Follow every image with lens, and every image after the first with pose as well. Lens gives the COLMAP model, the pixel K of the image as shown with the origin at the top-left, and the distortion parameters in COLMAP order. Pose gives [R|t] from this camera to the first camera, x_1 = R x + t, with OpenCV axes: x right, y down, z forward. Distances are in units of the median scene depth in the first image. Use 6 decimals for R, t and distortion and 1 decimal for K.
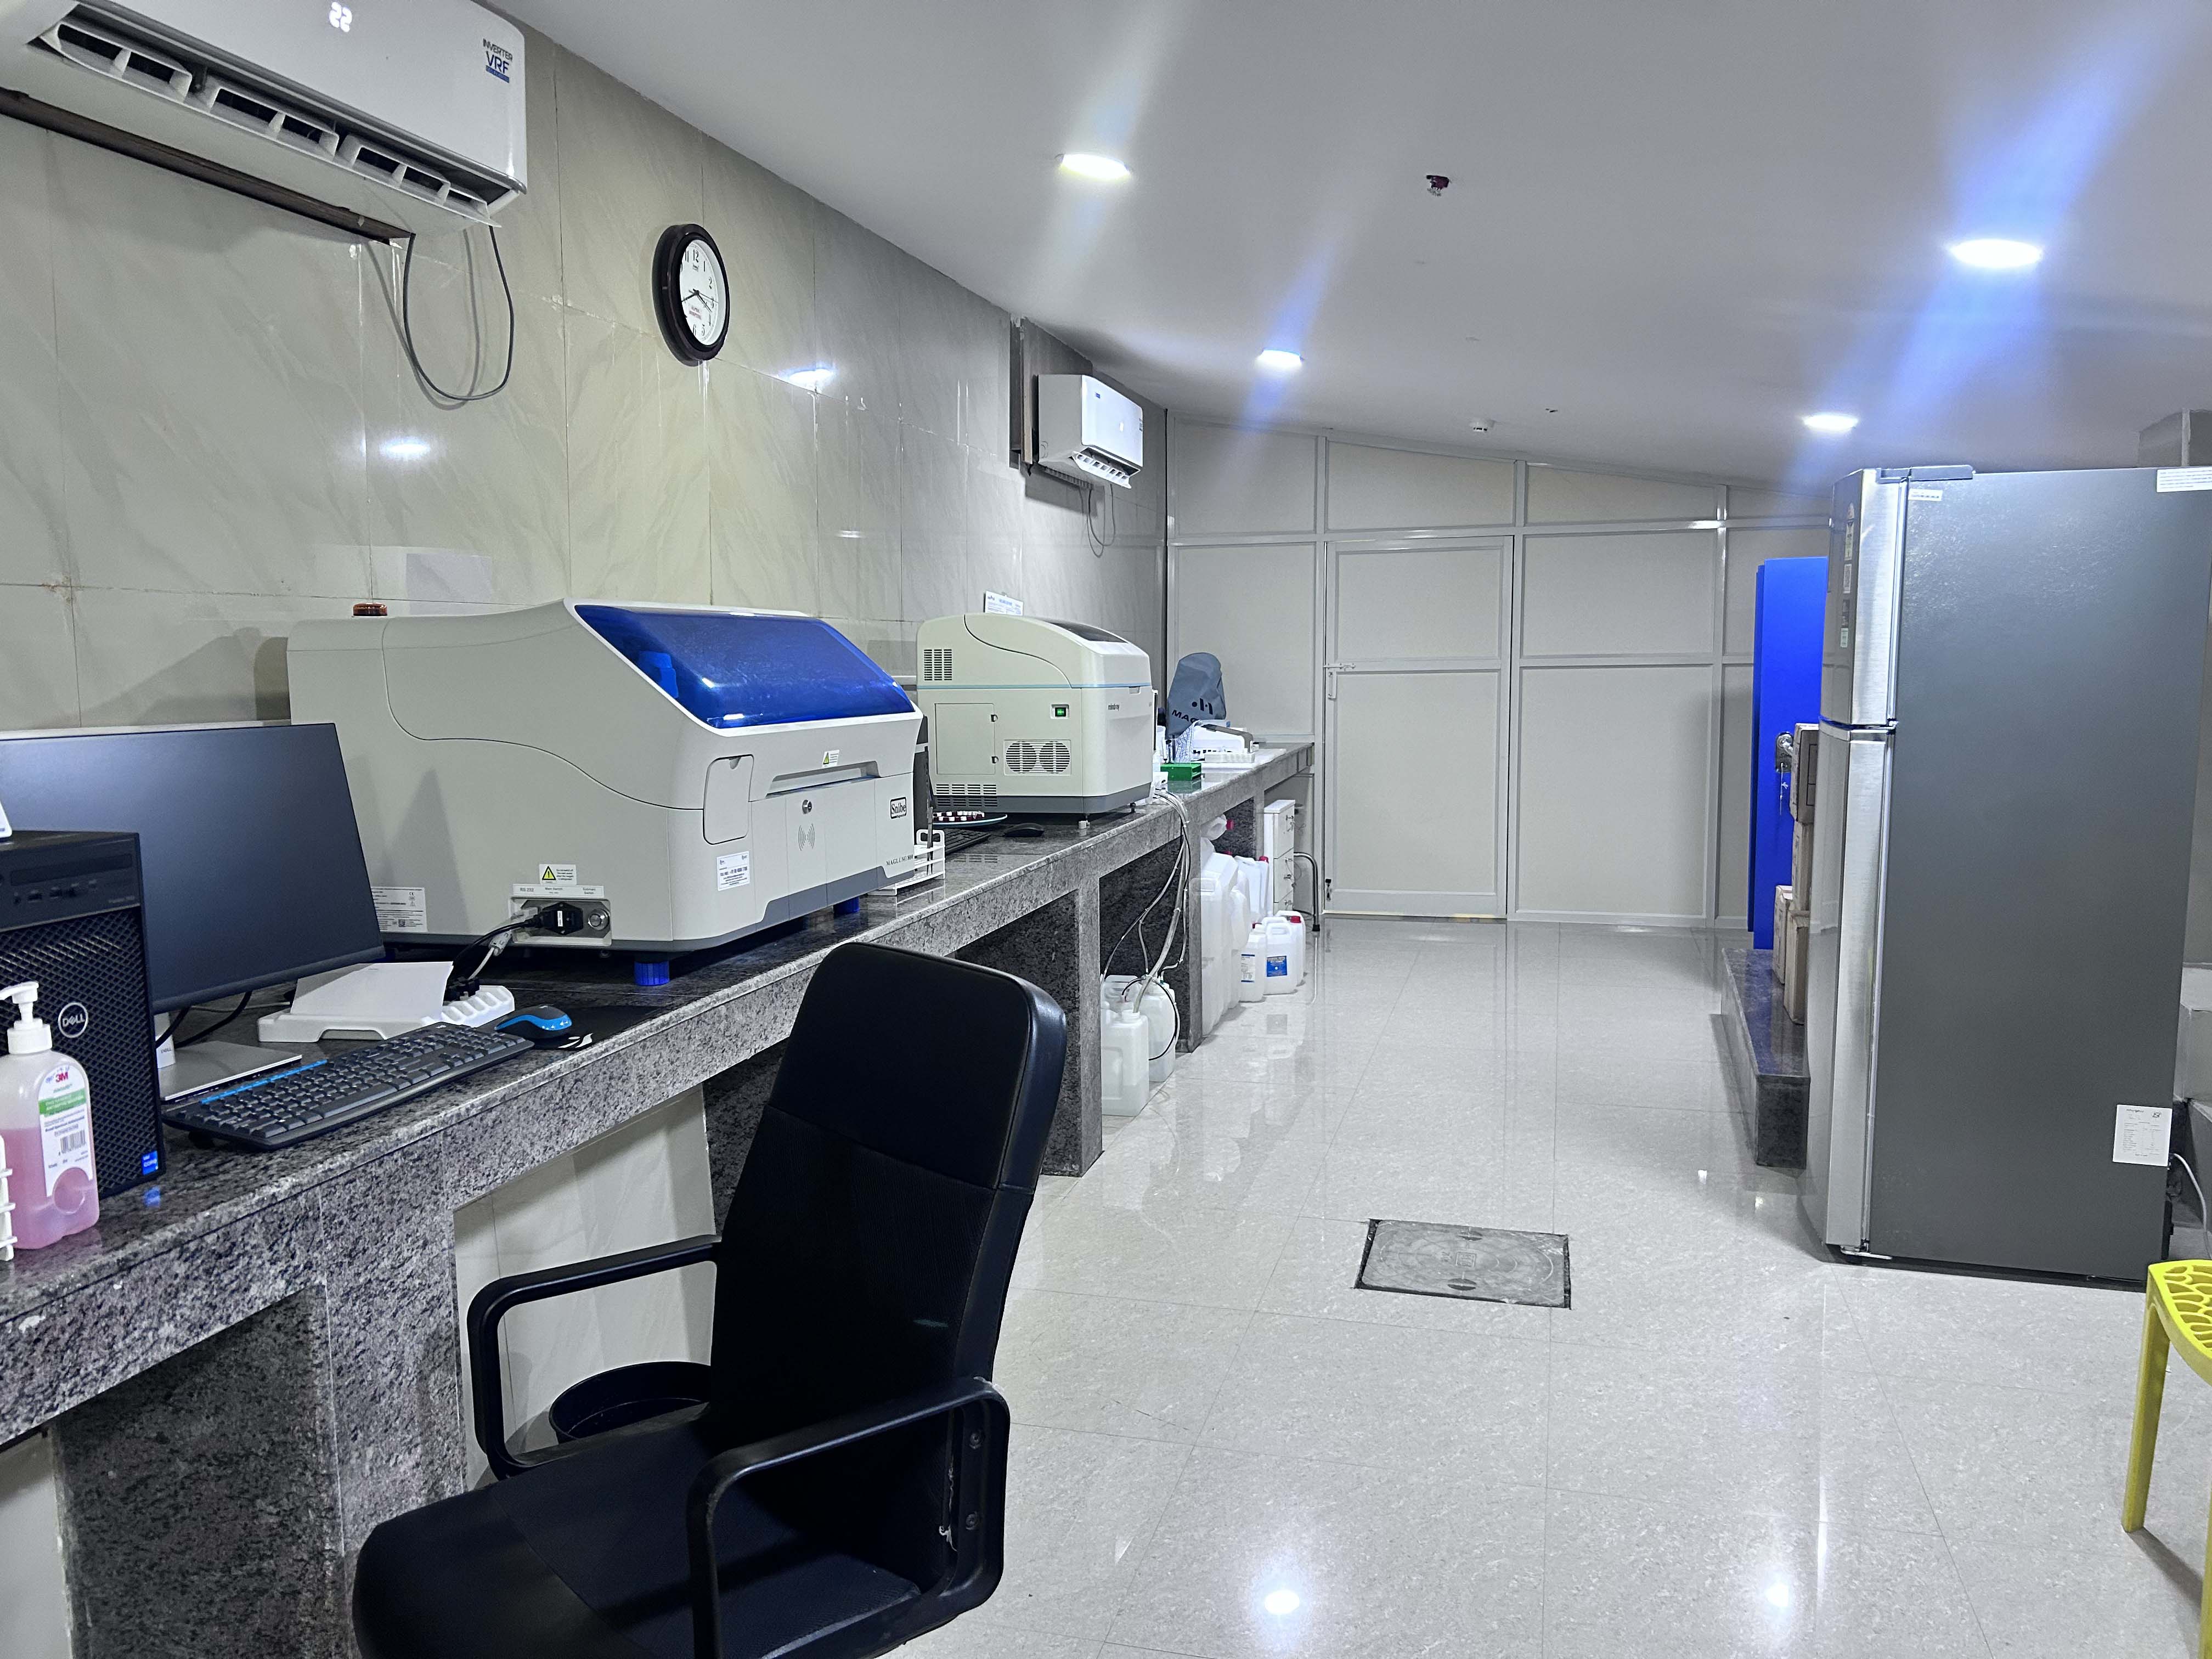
lens RADIAL K [[1669.9, 0, 1106.0], [0, 1669.9, 829.5], [0, 0, 1]] dist [0.152032, -0.482652]
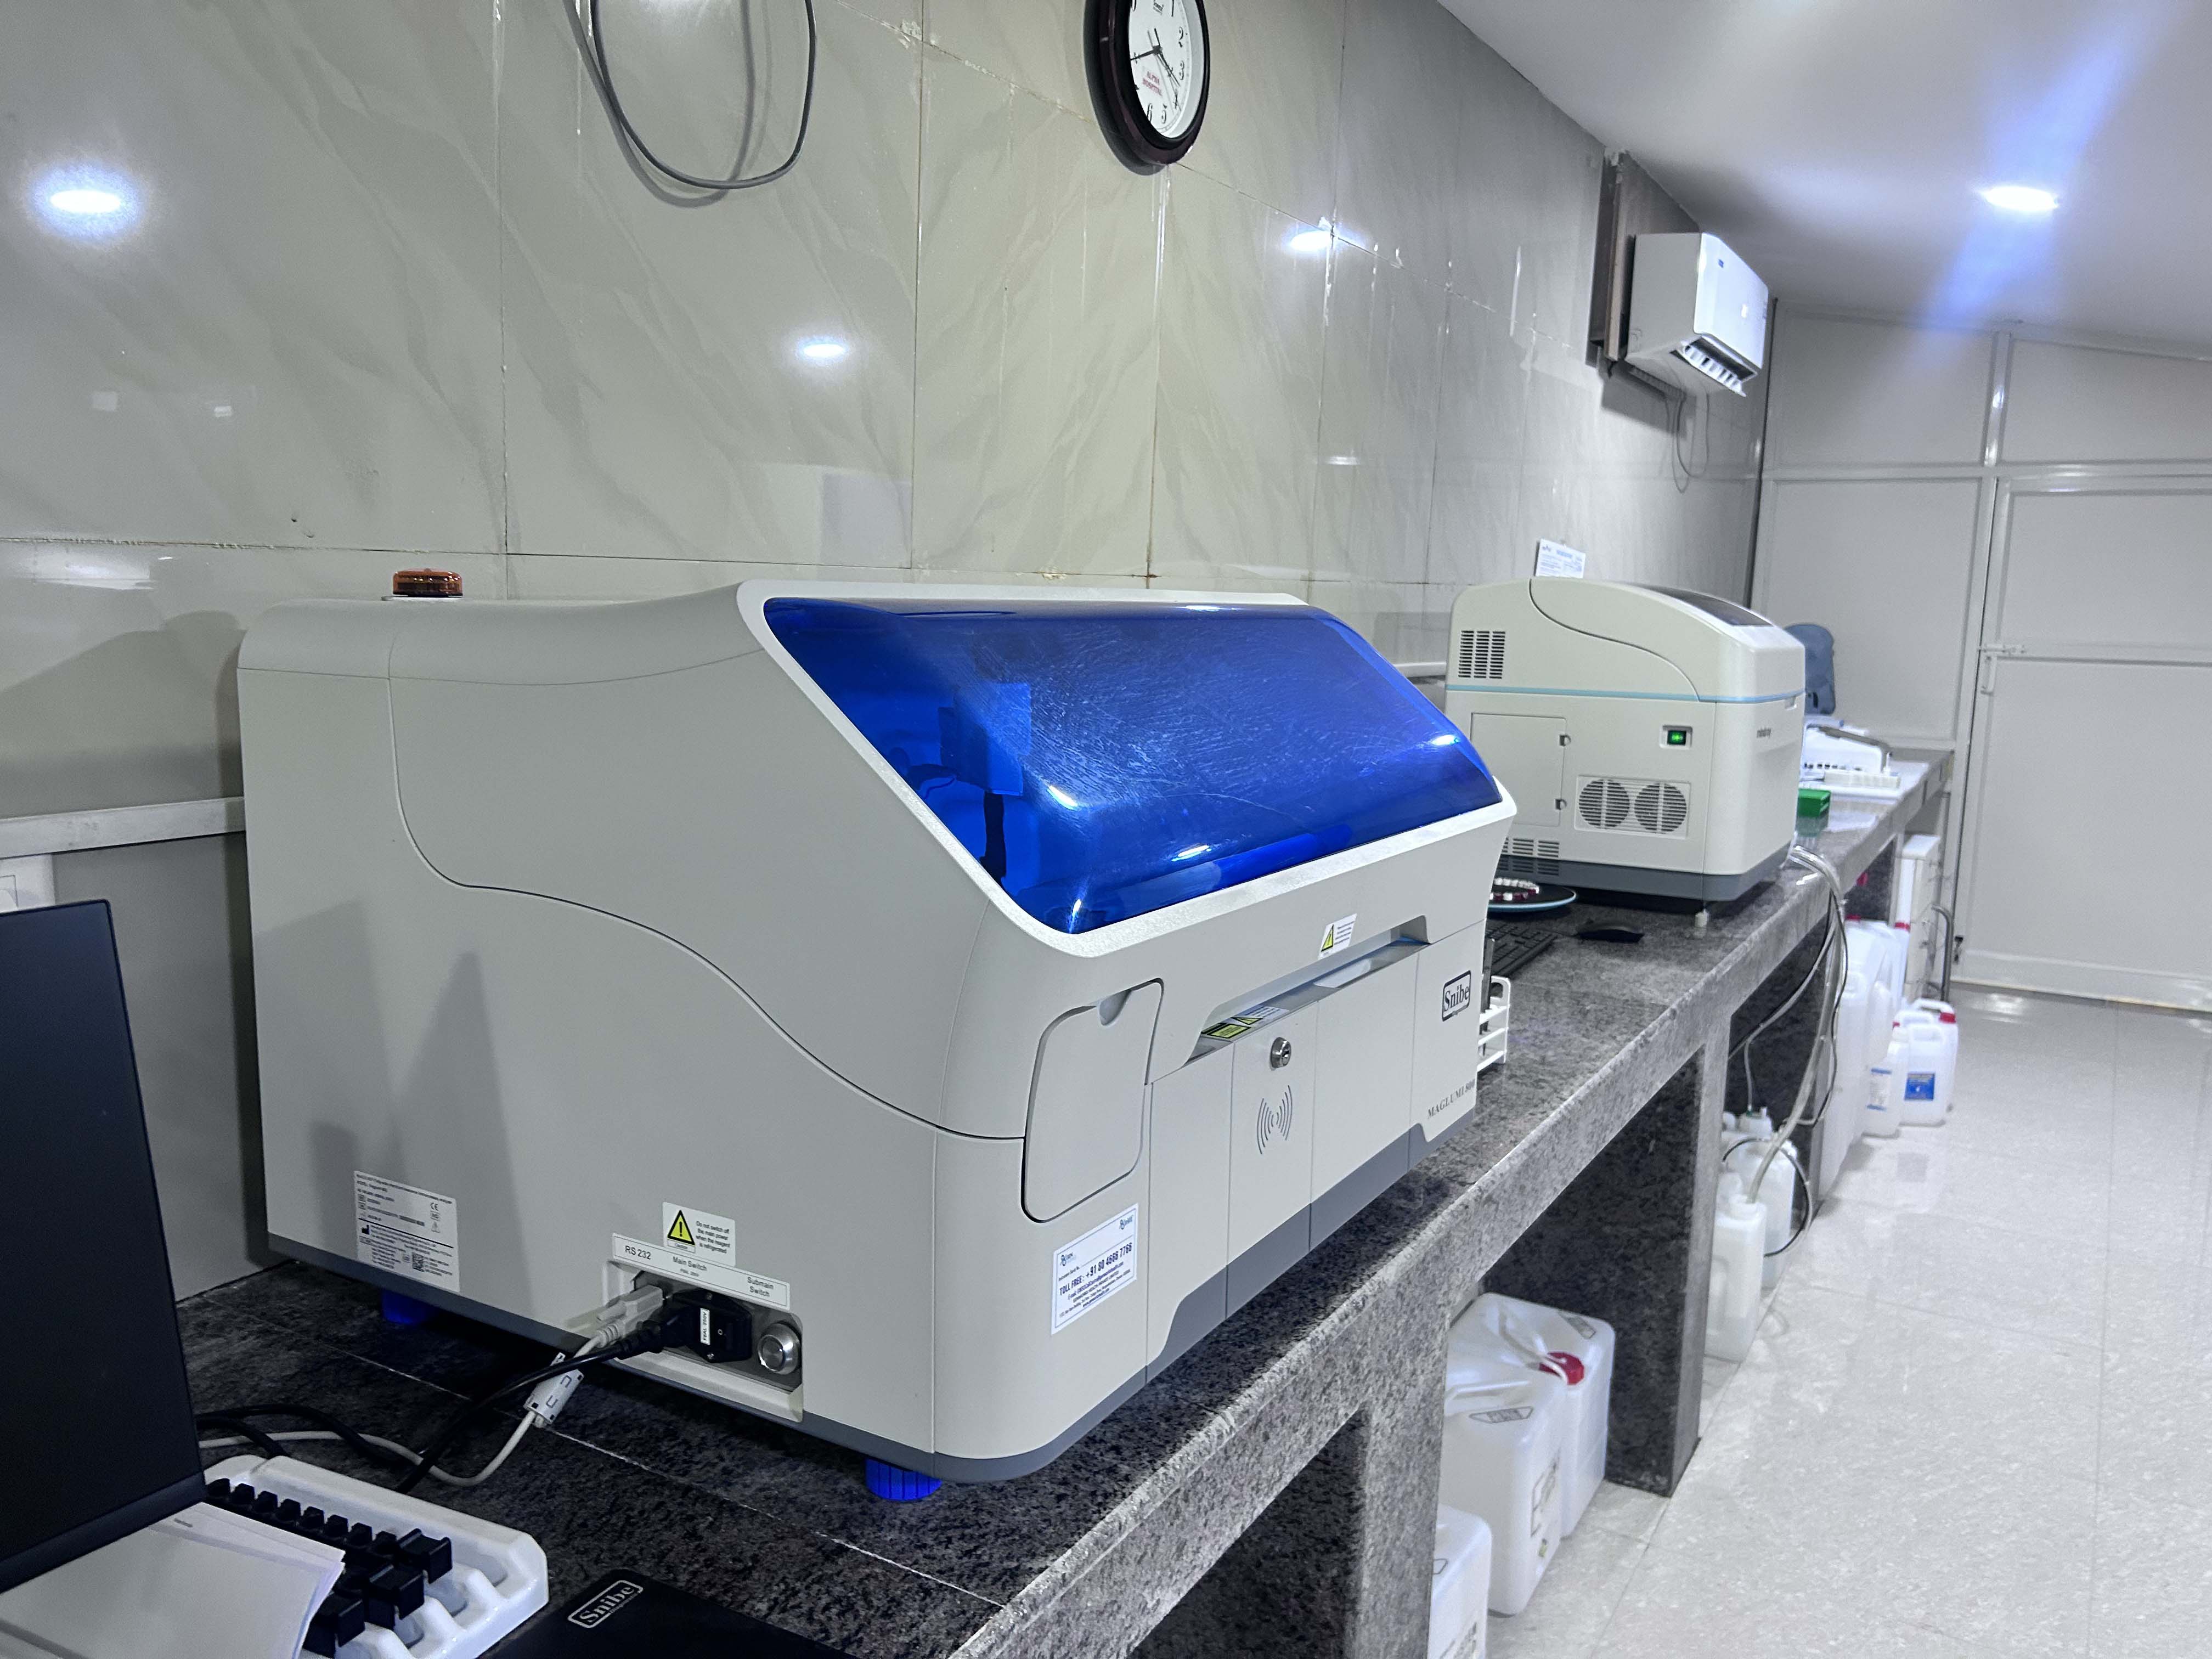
lens RADIAL K [[1684.6, 0, 1106.0], [0, 1684.6, 829.5], [0, 0, 1]] dist [0.113694, -0.252768]
pose [[0.961656, 0.072702, -0.264446, -0.061774], [-0.062474, 0.996944, 0.046893, -0.052011], [0.267047, -0.028573, 0.963260, 0.317125]]
